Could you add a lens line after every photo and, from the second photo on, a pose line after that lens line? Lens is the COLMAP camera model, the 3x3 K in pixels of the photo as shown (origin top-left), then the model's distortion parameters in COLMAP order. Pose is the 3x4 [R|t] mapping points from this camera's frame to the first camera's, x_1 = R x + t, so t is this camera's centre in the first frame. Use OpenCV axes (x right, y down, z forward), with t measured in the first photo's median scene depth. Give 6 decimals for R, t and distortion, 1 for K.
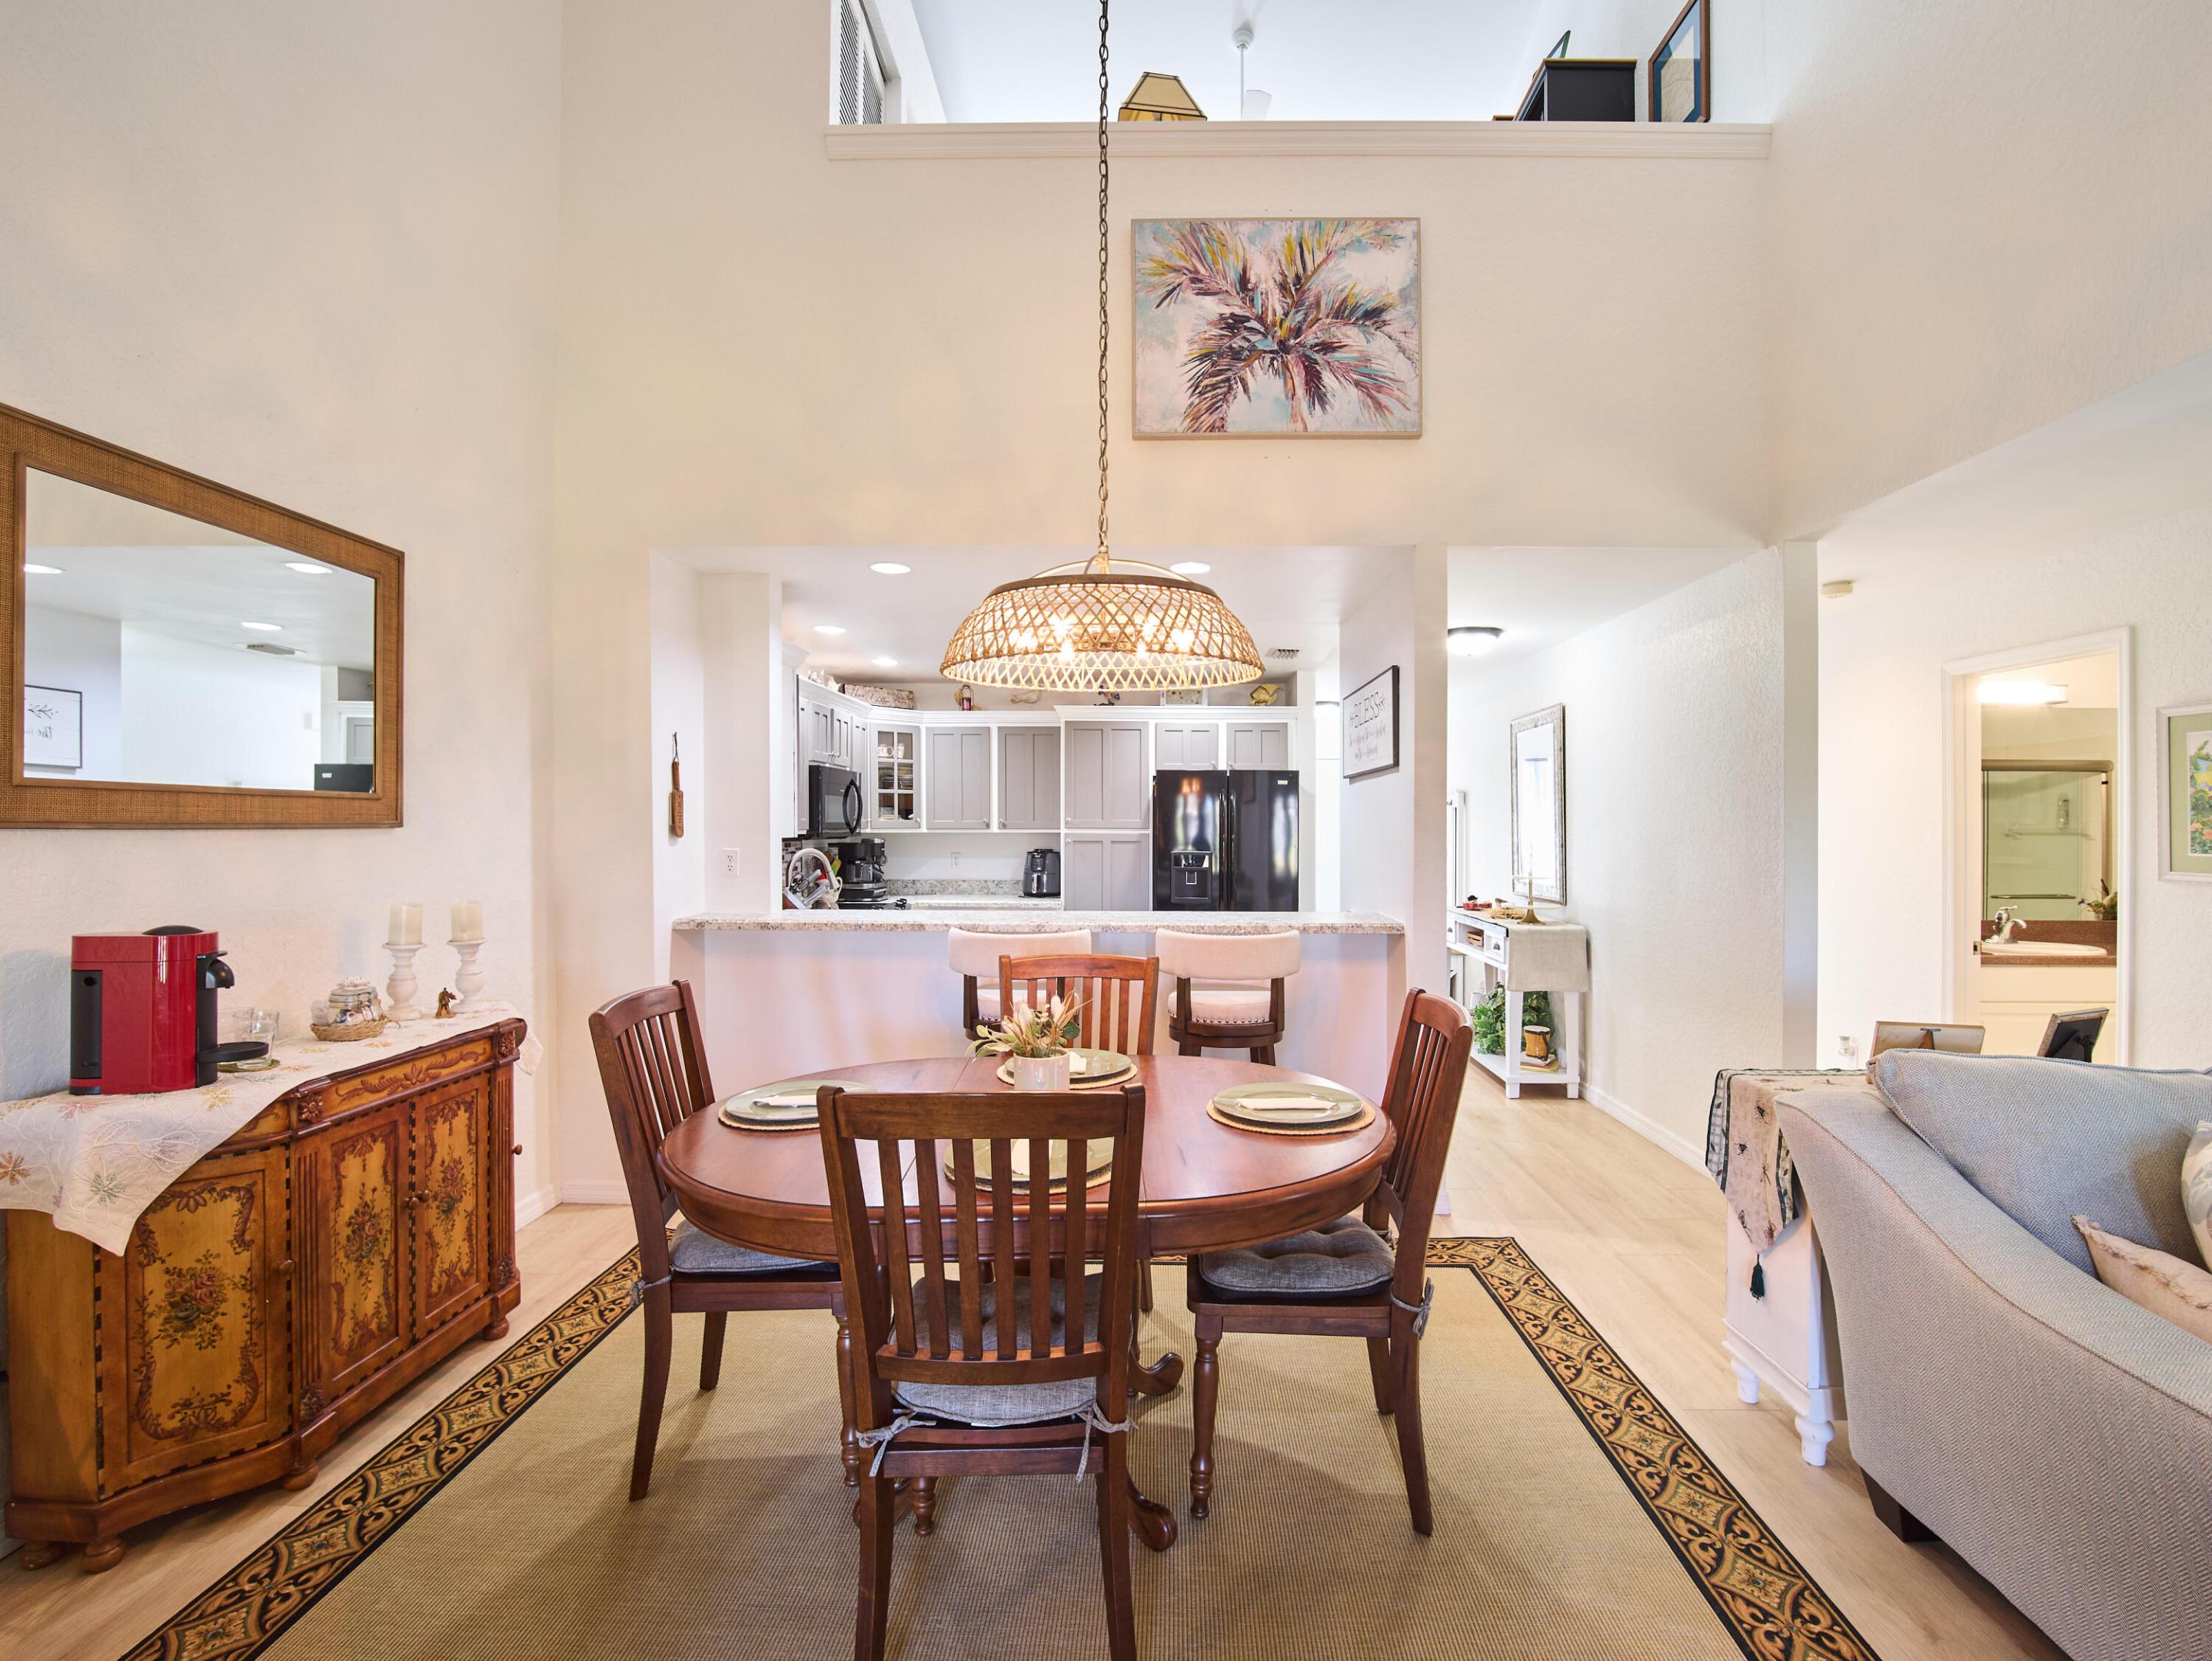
lens RADIAL K [[982.6, 0, 1120.5], [0, 982.6, 835.7], [0, 0, 1]] dist [-0.002198, -0.003133]
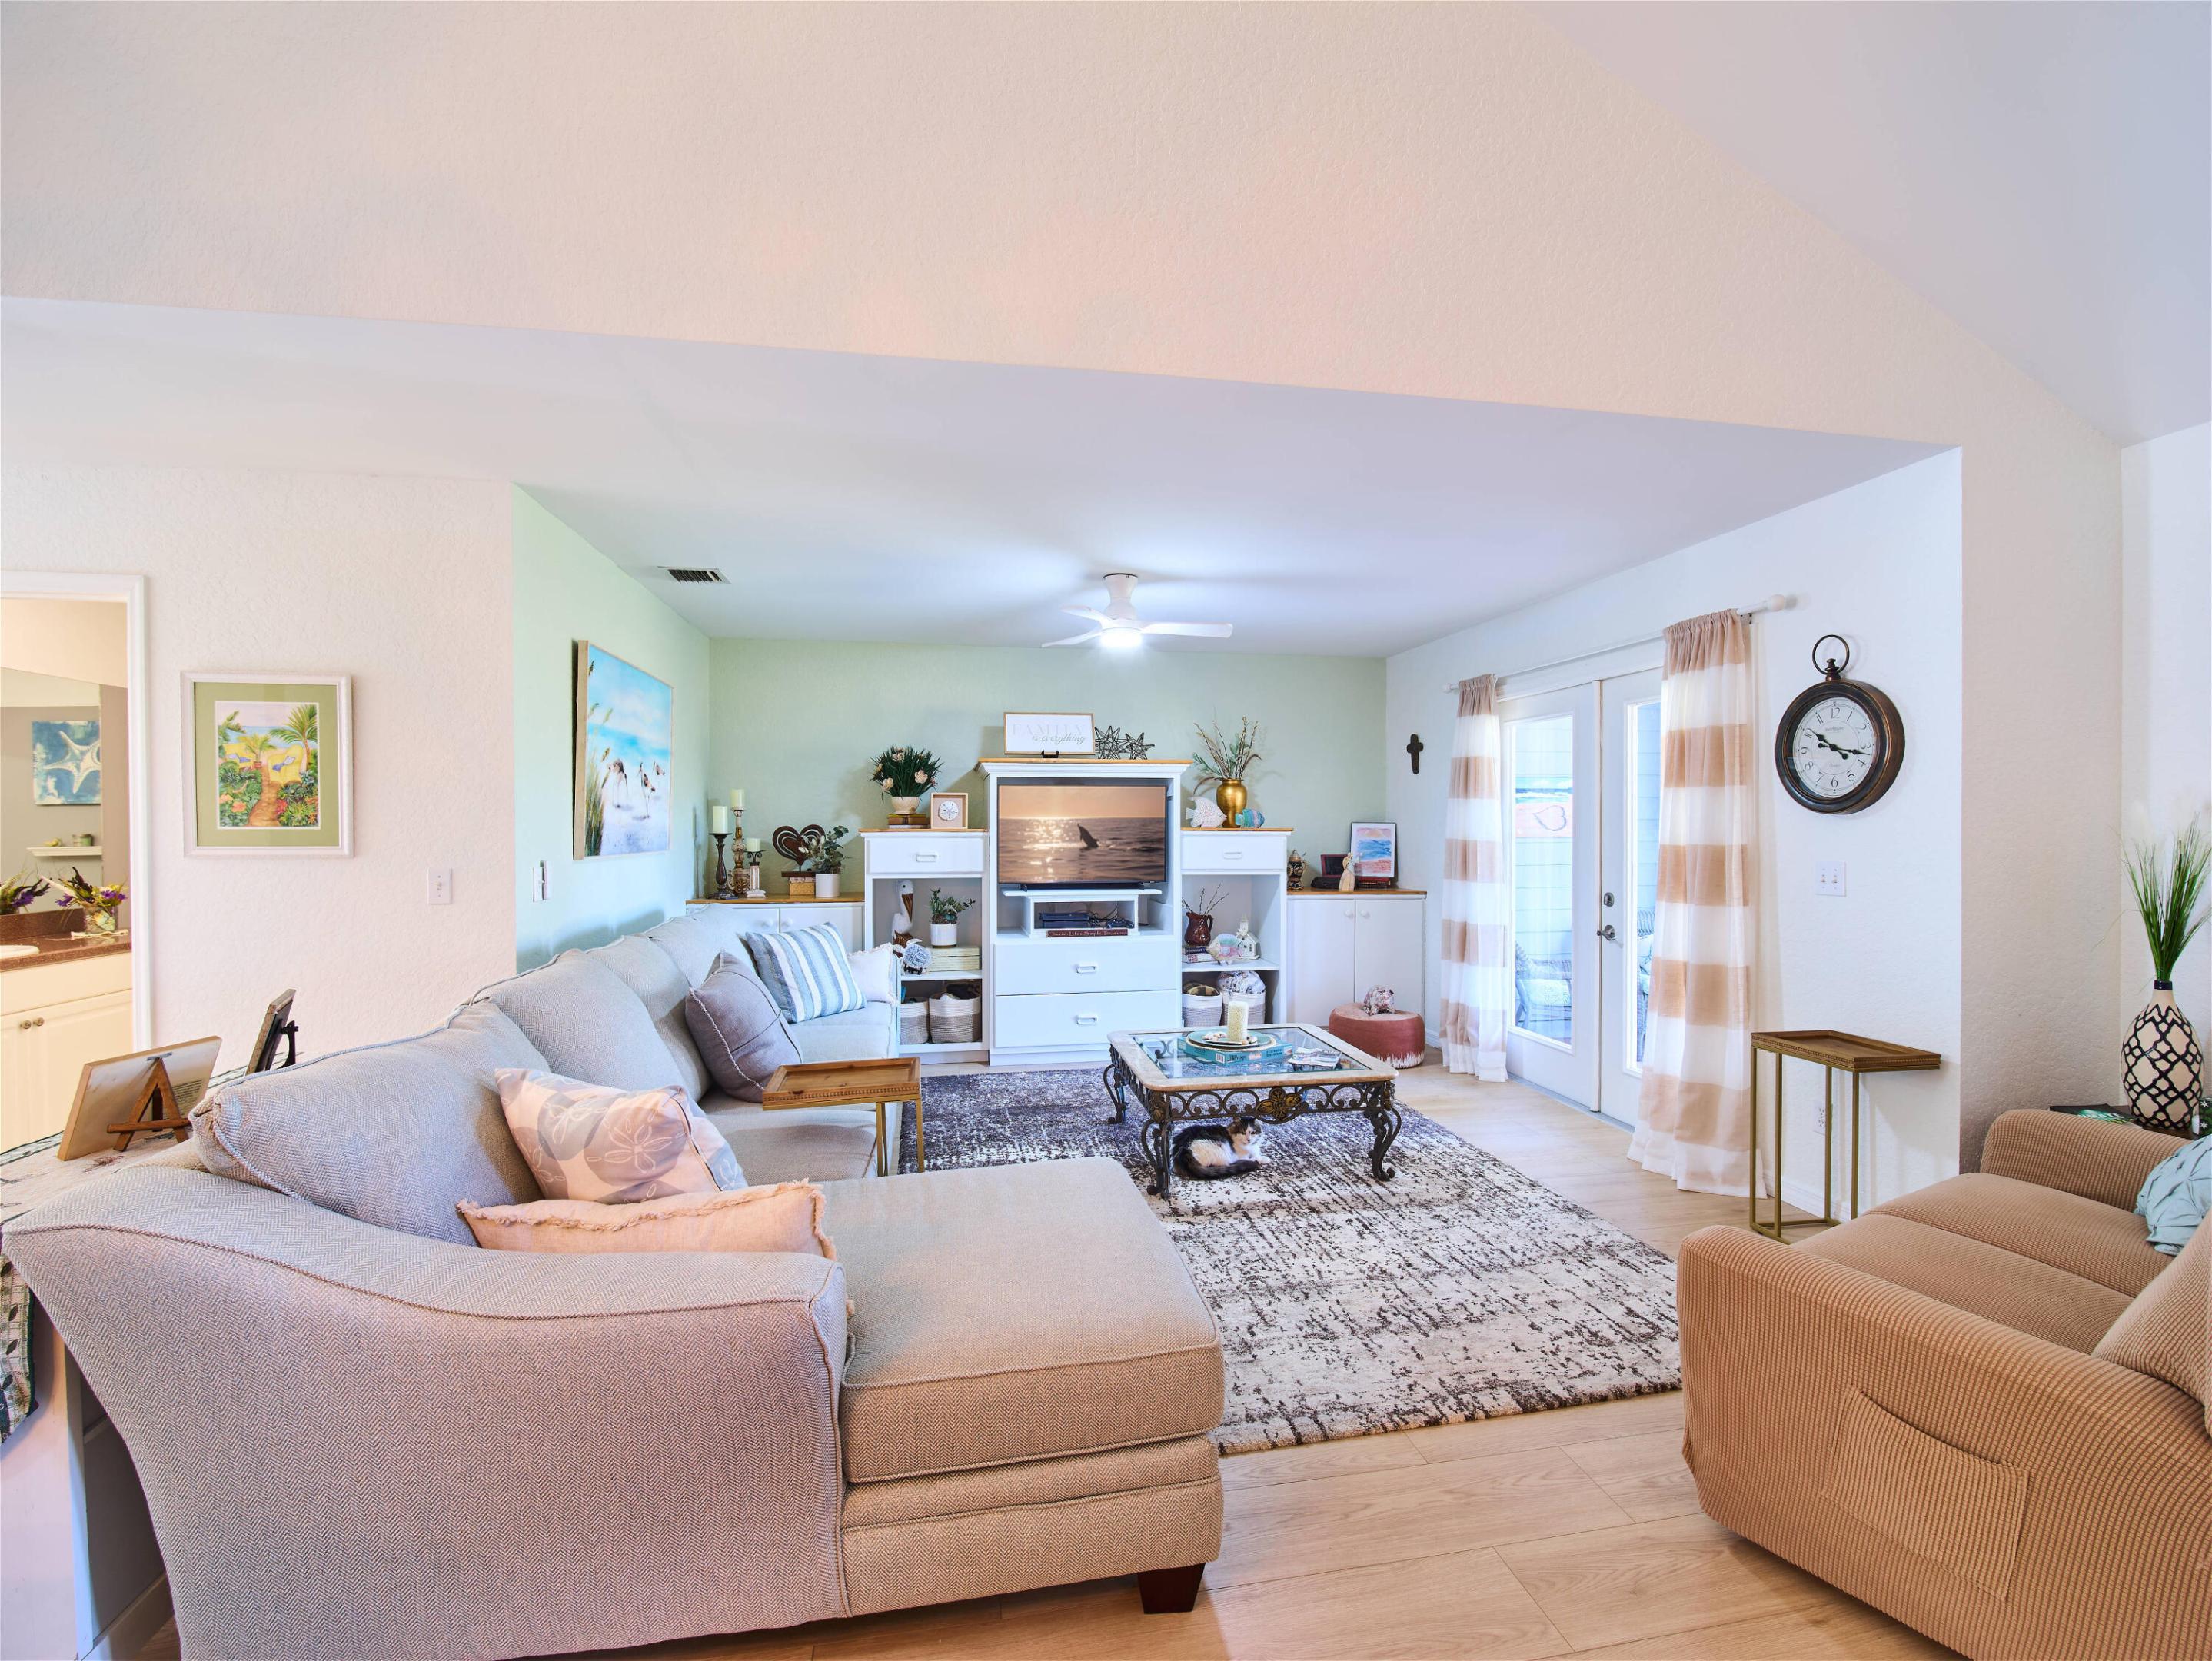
lens RADIAL K [[982.6, 0, 1110.1], [0, 982.6, 833.3], [0, 0, 1]] dist [-0.002198, -0.003133]
pose [[-0.194849, -0.010281, 0.980779, -0.024277], [0.009859, 0.999874, 0.012440, 0.024286], [-0.980784, 0.012093, -0.194723, 0.376716]]
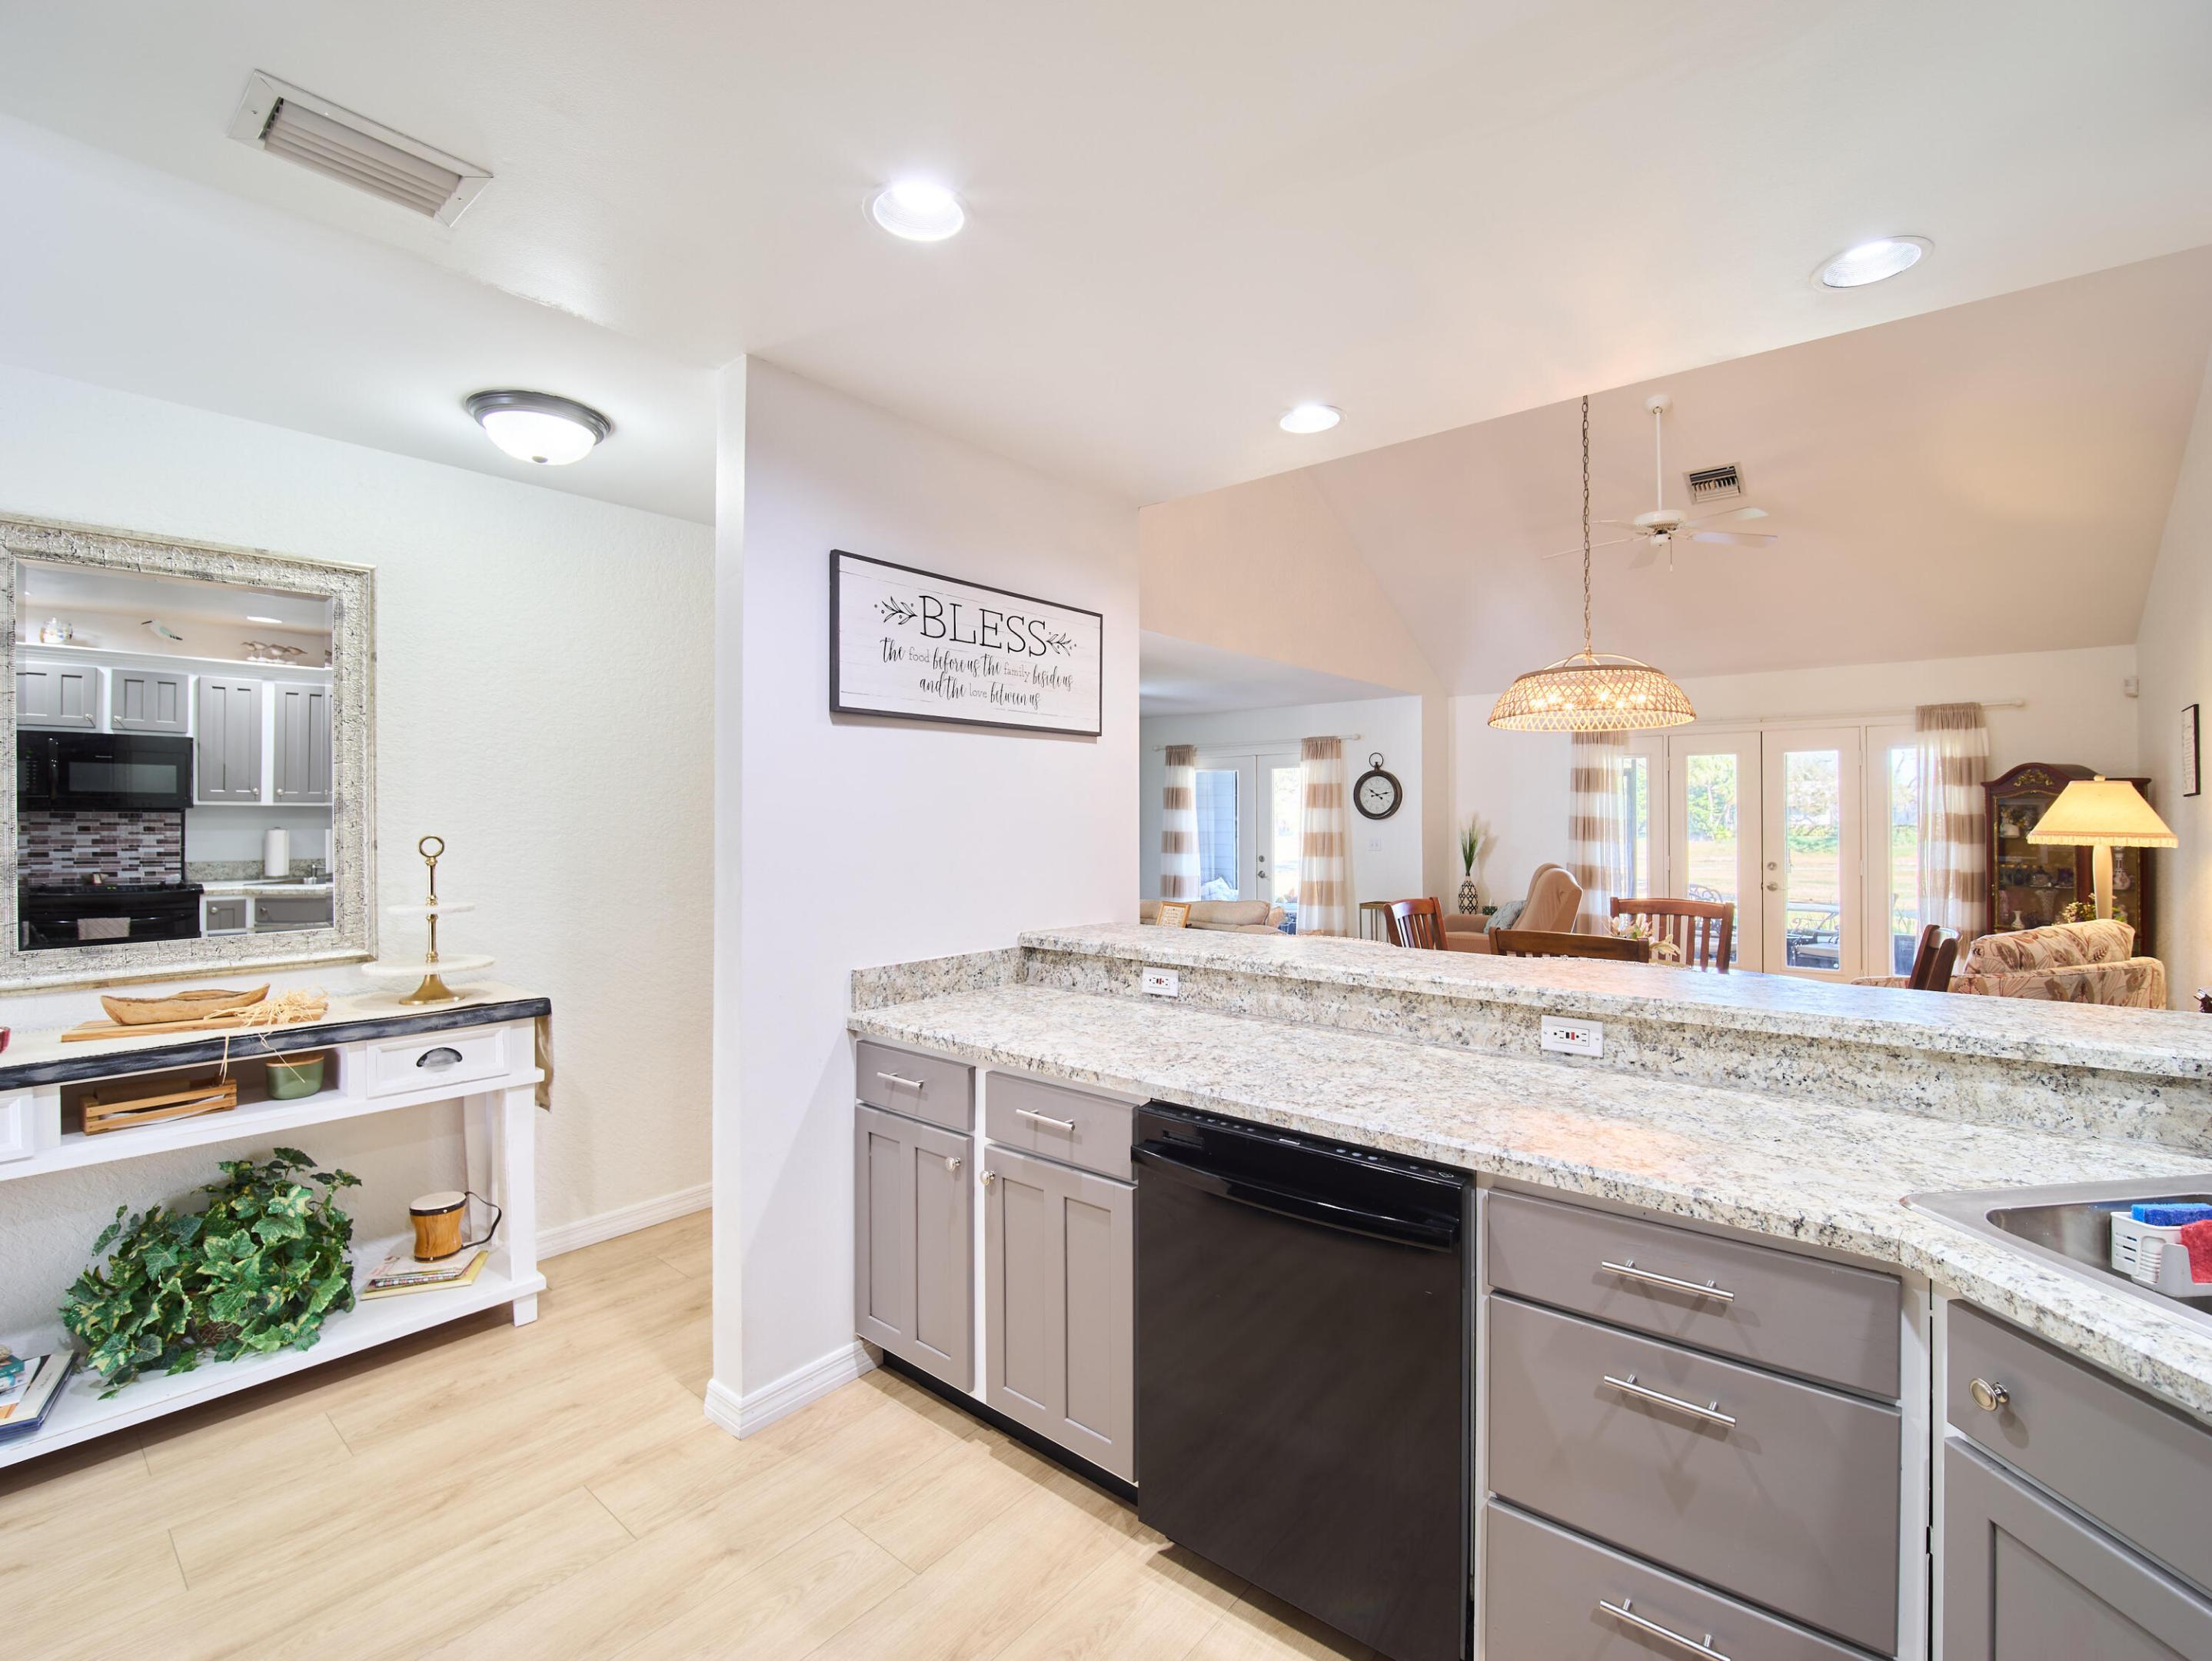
lens RADIAL K [[982.6, 0, 1100.8], [0, 982.6, 814.3], [0, 0, 1]] dist [-0.002198, -0.003133]
pose [[-0.769269, 0.002370, 0.638921, -0.396135], [0.006463, 0.999971, 0.004072, -0.015276], [-0.638893, 0.007262, -0.769262, 2.440390]]
